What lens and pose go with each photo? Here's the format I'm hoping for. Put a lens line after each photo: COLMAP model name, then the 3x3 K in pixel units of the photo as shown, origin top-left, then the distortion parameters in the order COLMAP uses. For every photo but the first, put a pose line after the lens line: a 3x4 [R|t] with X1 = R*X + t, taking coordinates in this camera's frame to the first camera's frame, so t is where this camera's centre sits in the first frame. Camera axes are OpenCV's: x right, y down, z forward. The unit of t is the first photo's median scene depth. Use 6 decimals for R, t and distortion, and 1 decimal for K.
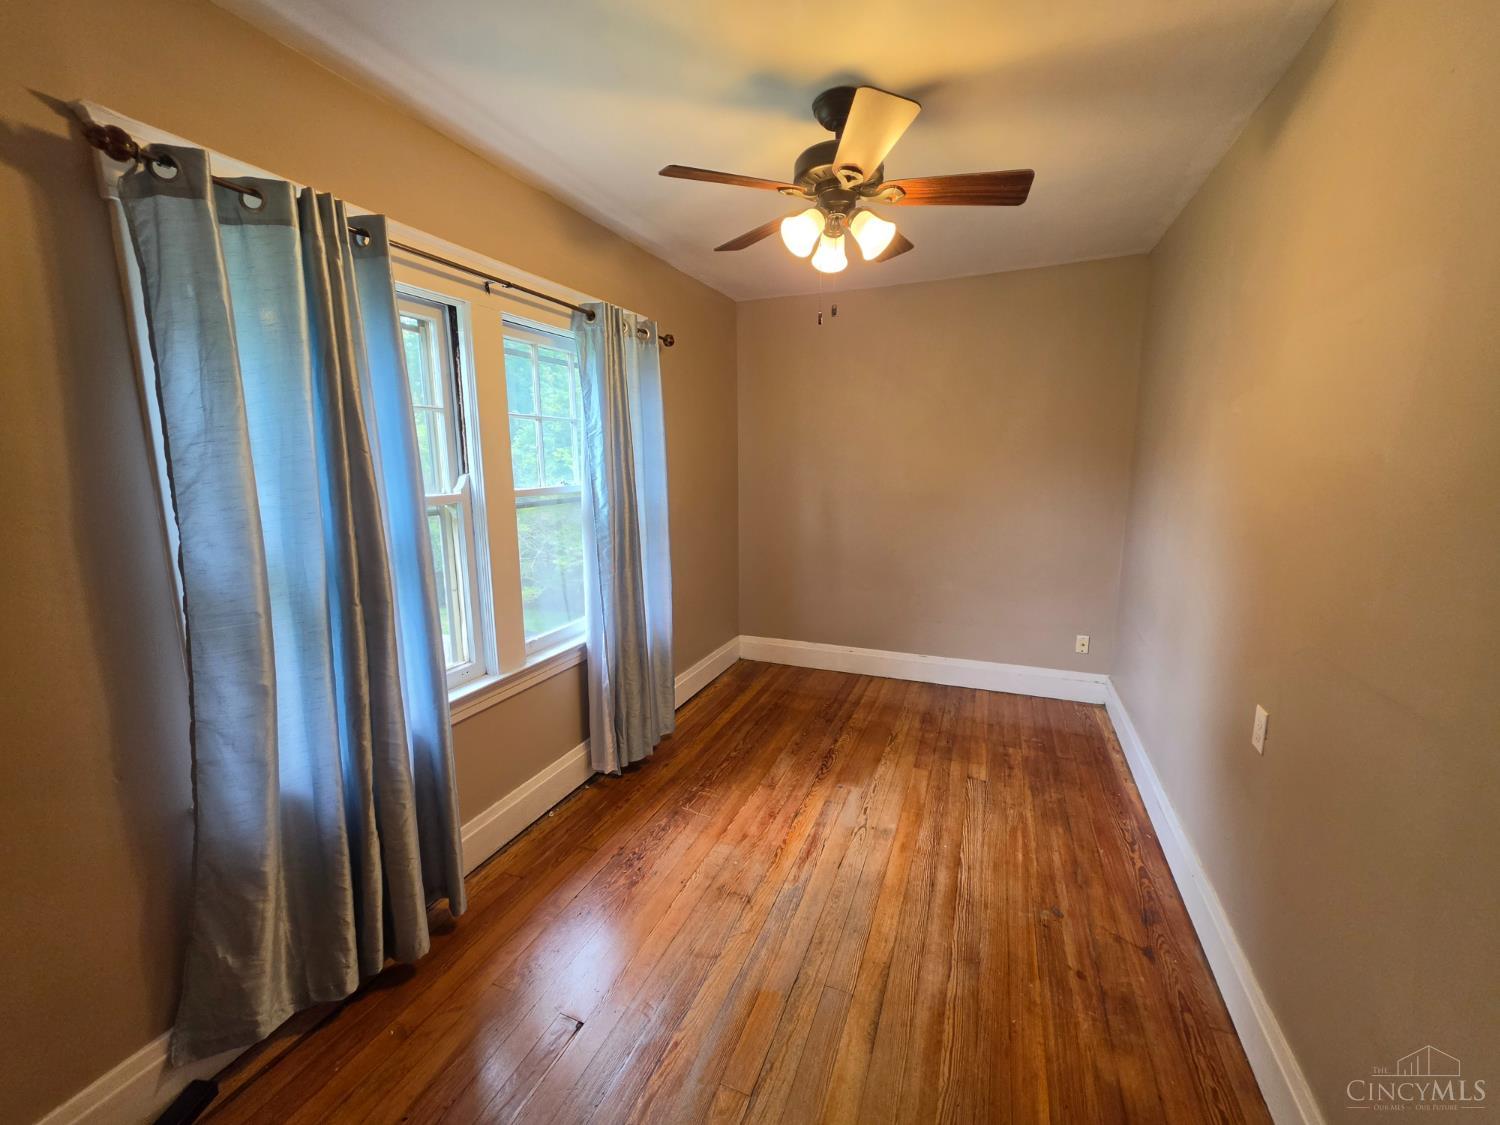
lens RADIAL K [[595.3, 0, 748.2], [0, 595.3, 559.7], [0, 0, 1]] dist [-0.000703, 0.000160]
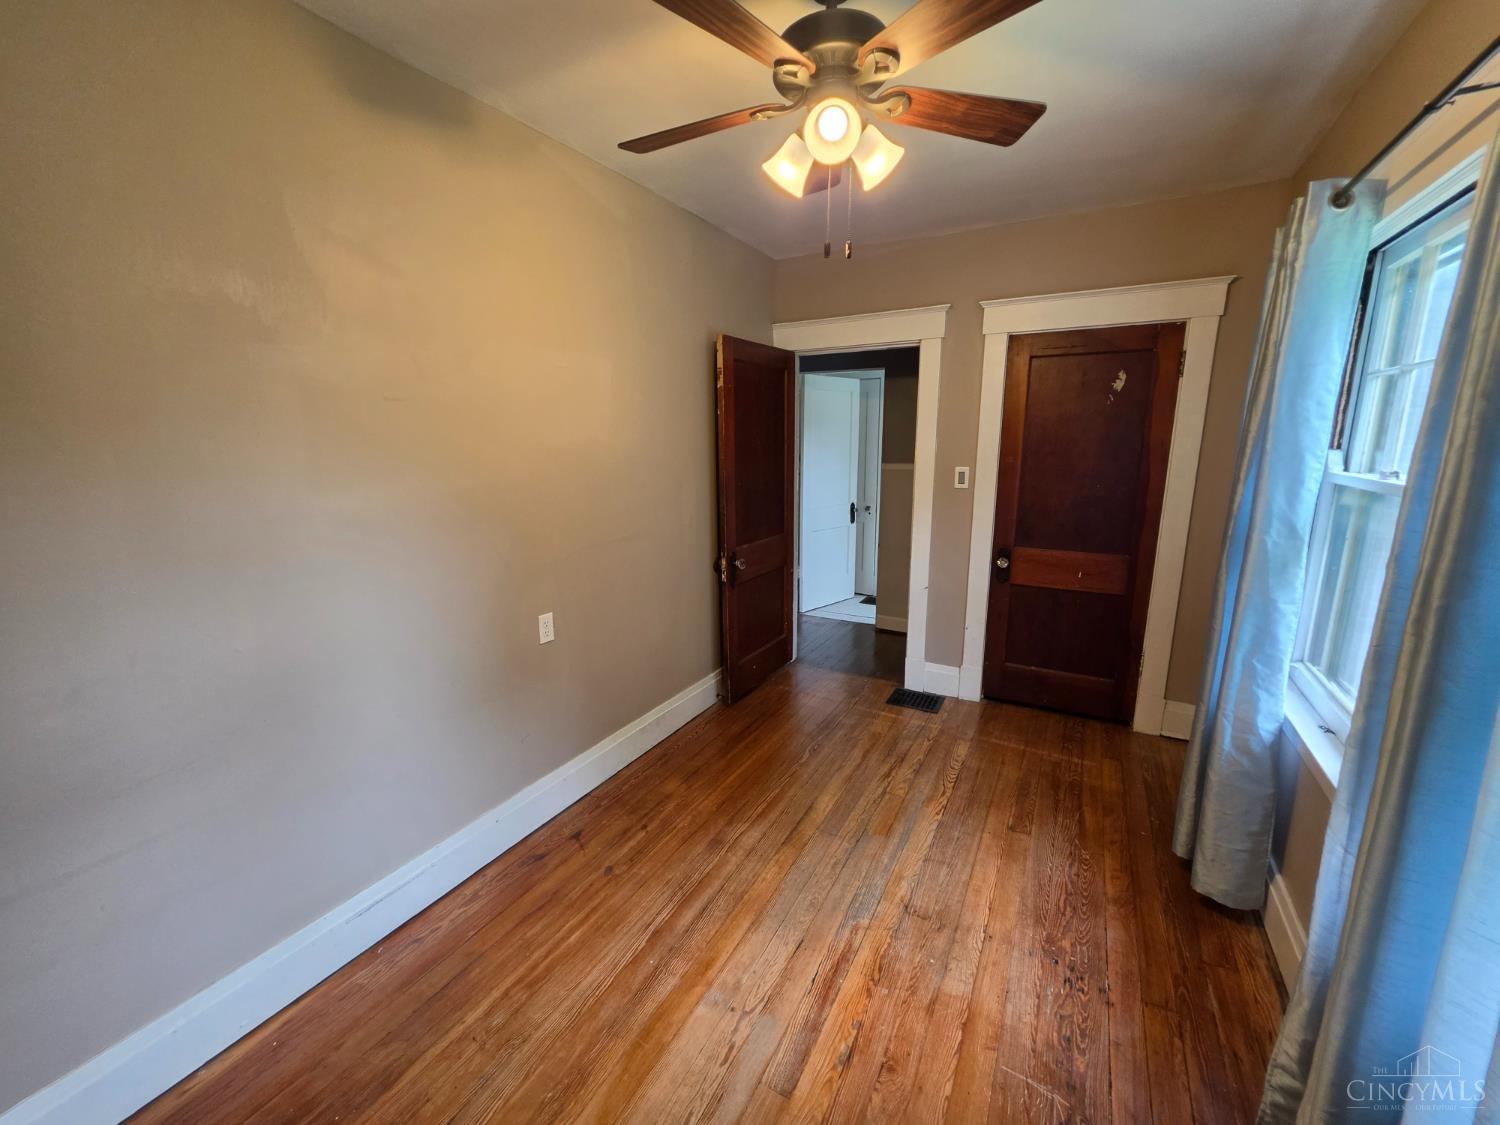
lens RADIAL K [[595.3, 0, 748.2], [0, 595.3, 559.7], [0, 0, 1]] dist [-0.000703, 0.000160]
pose [[-0.992154, -0.007979, 0.124765, 0.131756], [0.038258, 0.930710, 0.363750, -0.285913], [-0.119023, 0.365670, -0.923103, 1.636758]]
